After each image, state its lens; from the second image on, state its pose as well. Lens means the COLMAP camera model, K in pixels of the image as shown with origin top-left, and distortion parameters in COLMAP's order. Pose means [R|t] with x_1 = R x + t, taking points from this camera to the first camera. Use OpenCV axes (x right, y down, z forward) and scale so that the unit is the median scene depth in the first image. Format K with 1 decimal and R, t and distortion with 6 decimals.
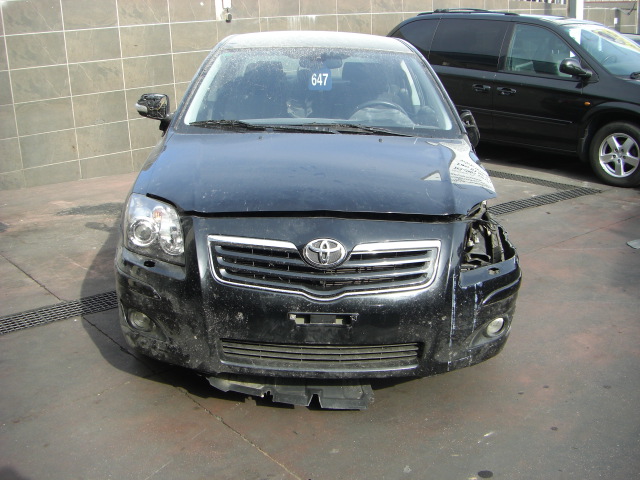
lens RADIAL K [[712.5, 0, 318.5], [0, 712.5, 239.2], [0, 0, 1]] dist [-0.158083, 0.000000]
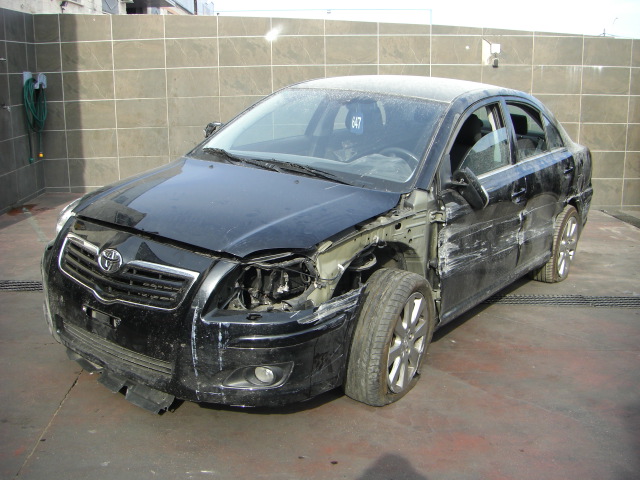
lens RADIAL K [[712.5, 0, 321.0], [0, 712.5, 240.5], [0, 0, 1]] dist [-0.158083, 0.000000]
pose [[0.806053, 0.169086, -0.567176, 0.794351], [-0.199506, 0.979859, 0.008583, -0.079604], [0.557203, 0.106236, 0.823552, 0.201050]]
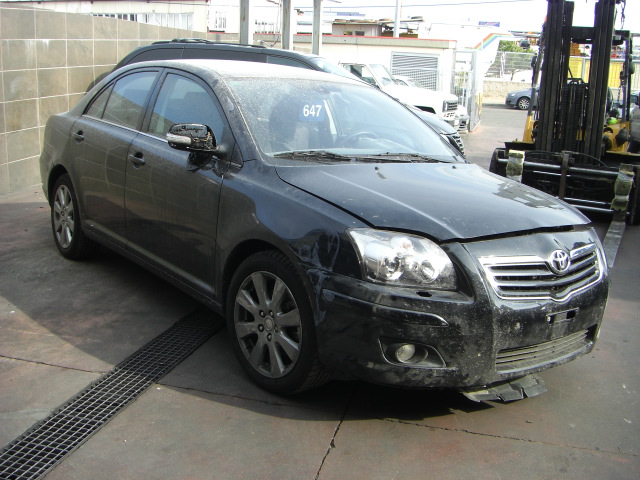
lens RADIAL K [[712.5, 0, 321.5], [0, 712.5, 239.7], [0, 0, 1]] dist [-0.158083, 0.000000]
pose [[0.805978, -0.090466, 0.584992, -0.845921], [0.111599, 0.993753, -0.000078, -0.052309], [-0.581331, 0.065347, 0.811039, 0.232065]]
